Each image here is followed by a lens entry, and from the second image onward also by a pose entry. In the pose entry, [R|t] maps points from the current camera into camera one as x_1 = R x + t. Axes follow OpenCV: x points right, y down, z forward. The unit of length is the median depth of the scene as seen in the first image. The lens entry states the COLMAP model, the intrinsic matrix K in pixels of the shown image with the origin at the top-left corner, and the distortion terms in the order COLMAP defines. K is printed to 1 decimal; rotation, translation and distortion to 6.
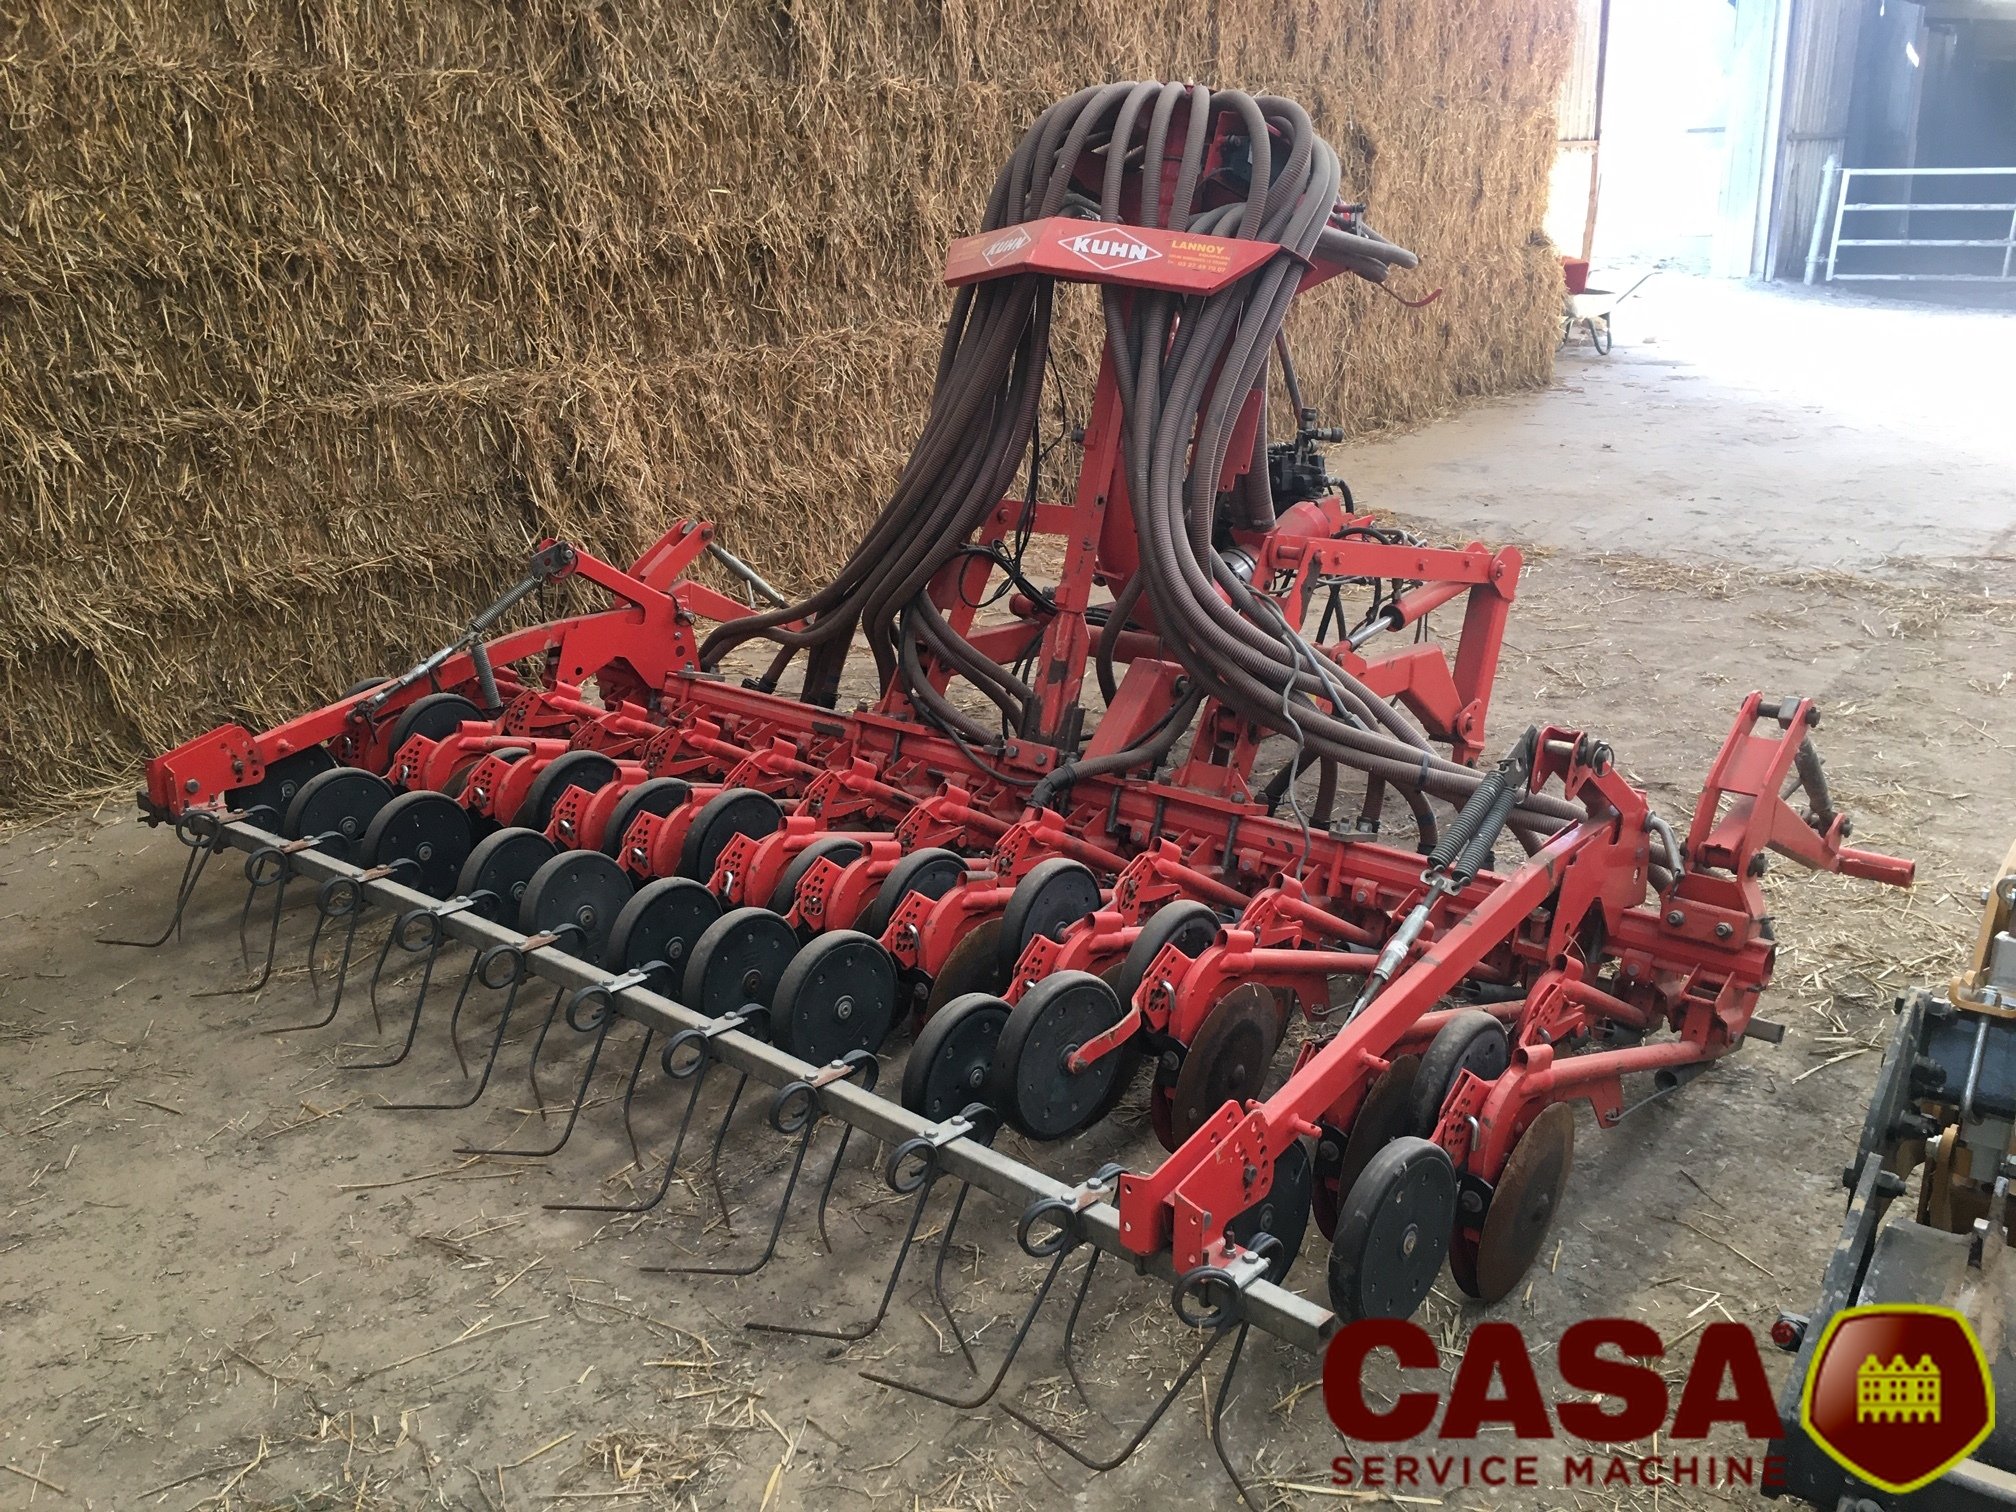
lens RADIAL K [[1723.8, 0, 1011.0], [0, 1723.8, 755.4], [0, 0, 1]] dist [0.049498, -0.049865]
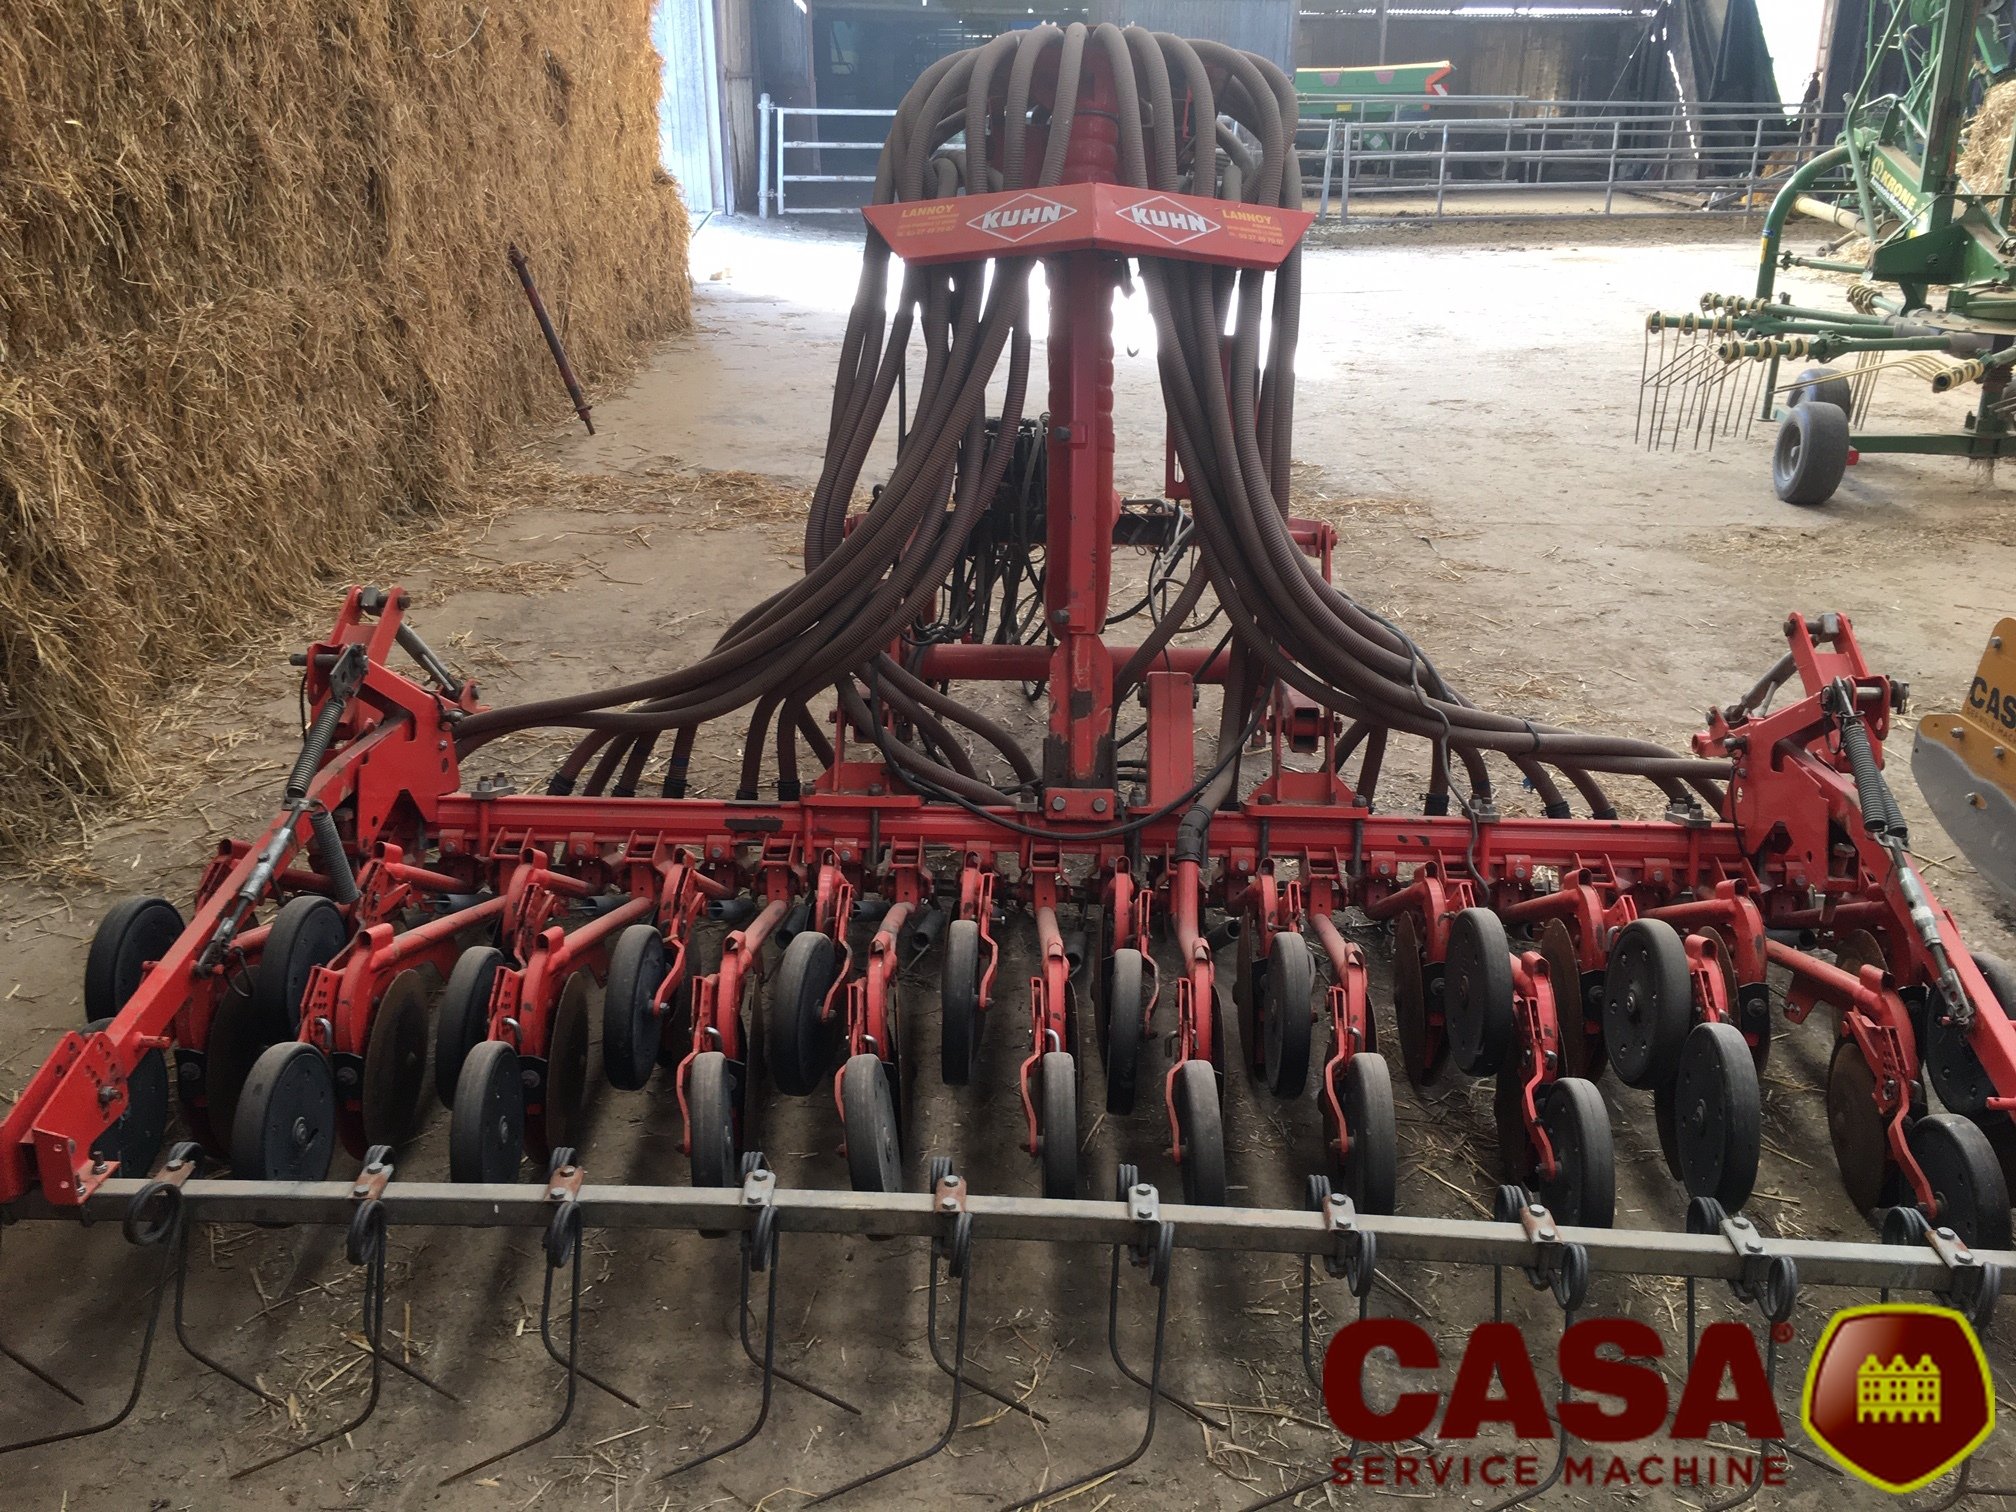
lens RADIAL K [[1723.8, 0, 1011.9], [0, 1723.8, 761.8], [0, 0, 1]] dist [0.049498, -0.049865]
pose [[0.796270, -0.194200, 0.572922, -0.290752], [0.170027, 0.980740, 0.096126, -0.062648], [-0.580555, 0.020870, 0.813953, 0.174950]]
